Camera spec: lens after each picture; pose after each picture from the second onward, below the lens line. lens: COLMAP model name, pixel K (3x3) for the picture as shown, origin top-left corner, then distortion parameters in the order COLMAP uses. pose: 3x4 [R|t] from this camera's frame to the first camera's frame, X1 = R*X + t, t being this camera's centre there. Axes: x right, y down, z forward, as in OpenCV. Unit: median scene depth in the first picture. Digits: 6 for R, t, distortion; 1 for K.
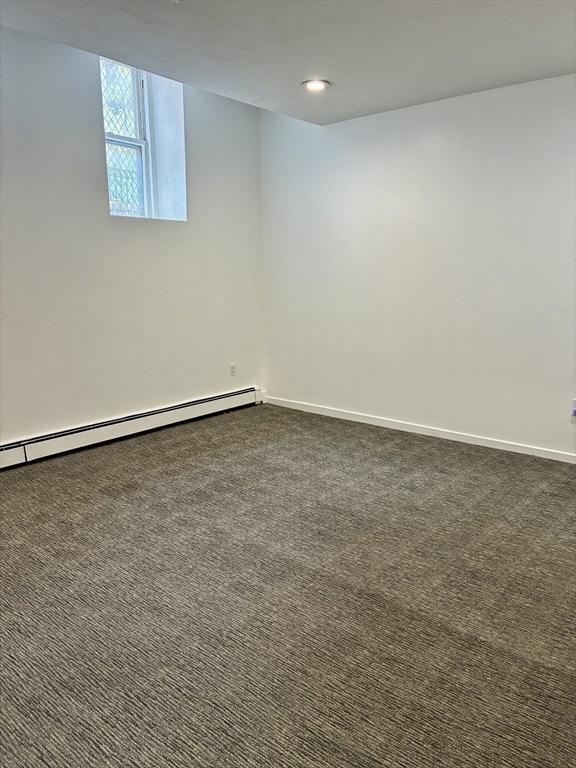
lens RADIAL K [[580.7, 0, 281.3], [0, 580.7, 388.2], [0, 0, 1]] dist [0.034644, -0.045740]
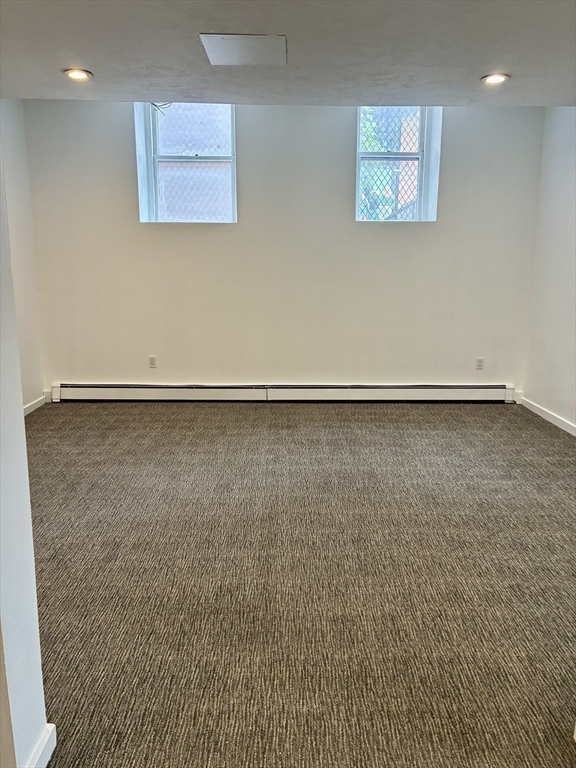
lens RADIAL K [[580.7, 0, 281.7], [0, 580.7, 383.6], [0, 0, 1]] dist [0.034644, -0.045740]
pose [[0.641043, 0.152931, -0.752115, 0.610021], [-0.159438, 0.985104, 0.064414, -0.009382], [0.750762, 0.078624, 0.655877, 0.092591]]
